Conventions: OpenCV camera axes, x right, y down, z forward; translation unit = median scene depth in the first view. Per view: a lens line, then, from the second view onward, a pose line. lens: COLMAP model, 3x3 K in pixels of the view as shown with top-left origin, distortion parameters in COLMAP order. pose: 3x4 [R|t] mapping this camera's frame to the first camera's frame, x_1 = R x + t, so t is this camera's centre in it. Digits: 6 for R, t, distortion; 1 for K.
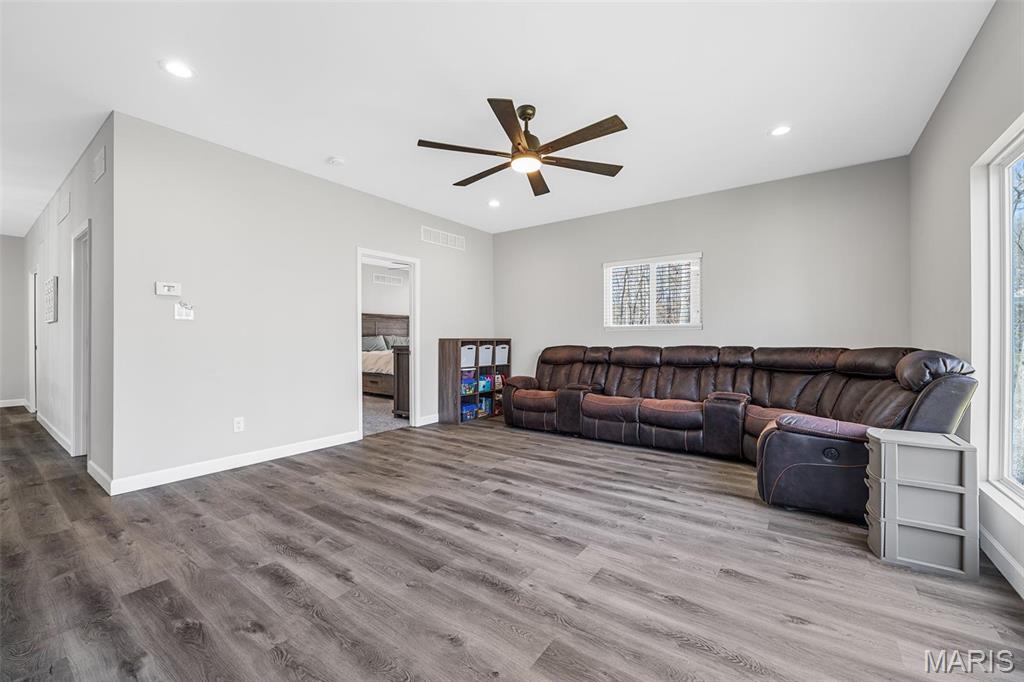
lens RADIAL K [[406.0, 0, 512.0], [0, 406.0, 339.6], [0, 0, 1]] dist [0.000566, 0.000871]
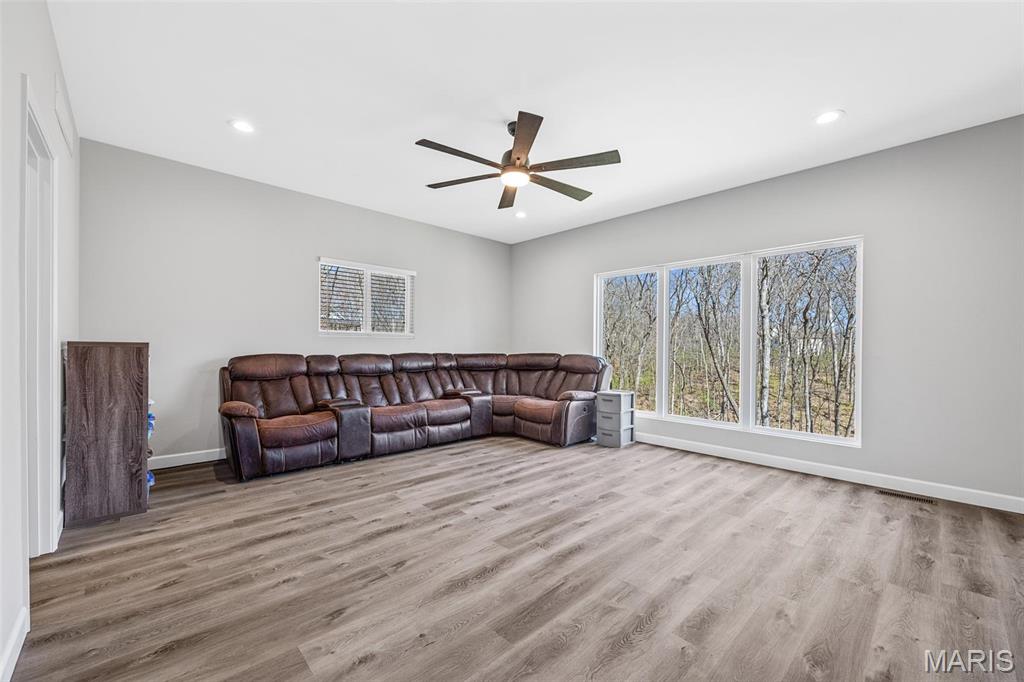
lens RADIAL K [[406.0, 0, 517.5], [0, 406.0, 350.1], [0, 0, 1]] dist [0.000566, 0.000871]
pose [[0.178619, 0.002739, 0.983915, -0.909844], [-0.012314, 0.999924, -0.000548, 0.004473], [-0.983841, -0.012018, 0.178639, 0.752405]]
